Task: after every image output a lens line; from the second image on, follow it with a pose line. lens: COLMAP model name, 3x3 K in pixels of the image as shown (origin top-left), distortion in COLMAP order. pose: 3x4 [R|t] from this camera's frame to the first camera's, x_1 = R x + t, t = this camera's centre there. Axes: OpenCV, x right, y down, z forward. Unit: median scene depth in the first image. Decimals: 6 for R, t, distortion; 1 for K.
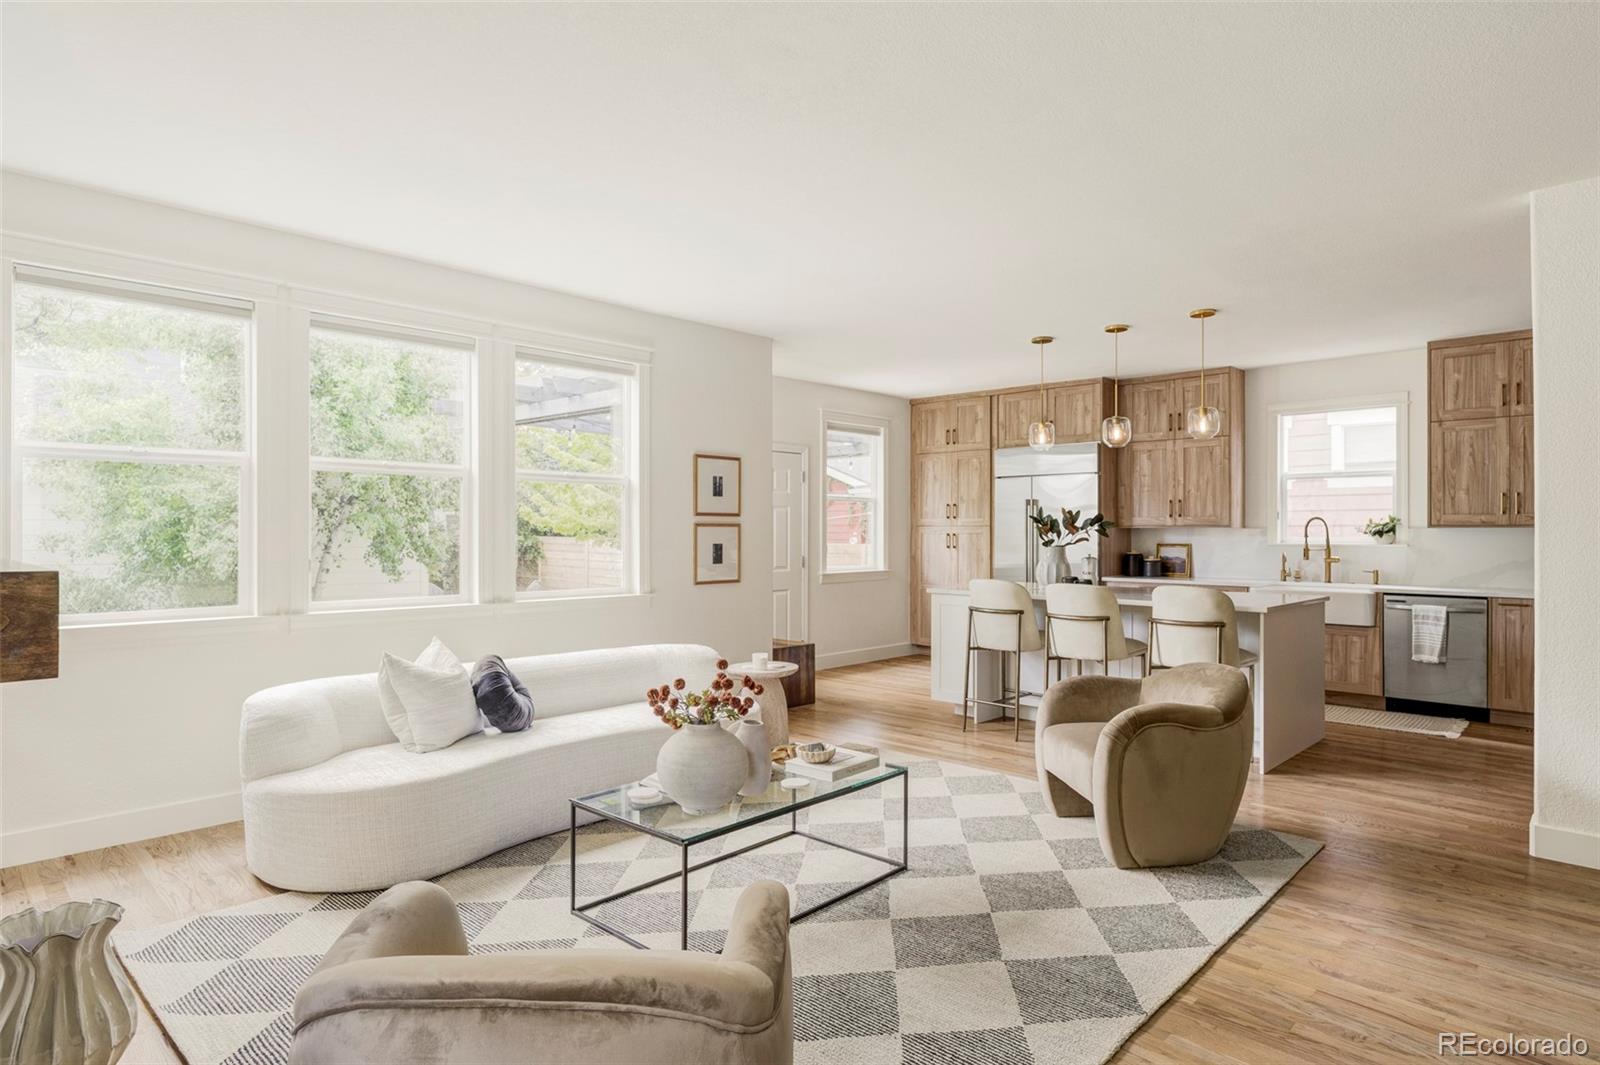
lens RADIAL K [[899.0, 0, 797.1], [0, 899.0, 529.2], [0, 0, 1]] dist [0.001882, 0.001176]
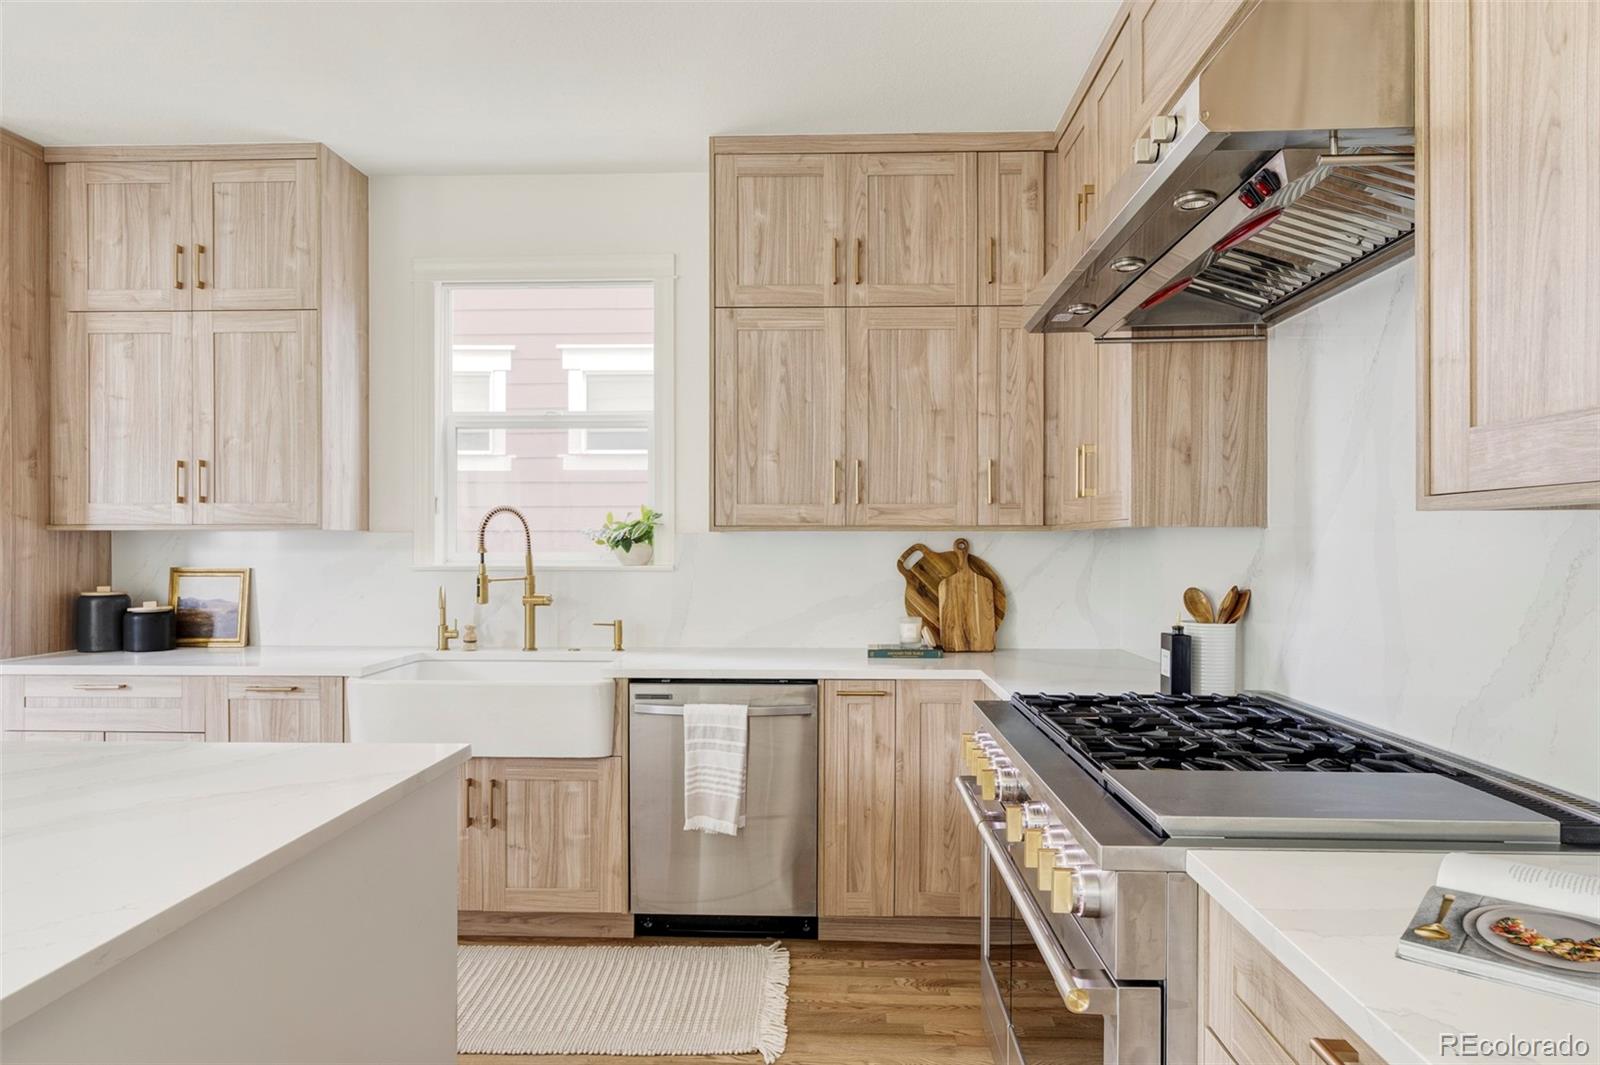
lens RADIAL K [[986.5, 0, 809.8], [0, 986.5, 547.9], [0, 0, 1]] dist [-0.001808, -0.000040]
pose [[0.738071, -0.004104, 0.674710, 0.358395], [-0.001337, 0.999971, 0.007544, 0.002949], [-0.674722, -0.006470, 0.738044, 0.535149]]
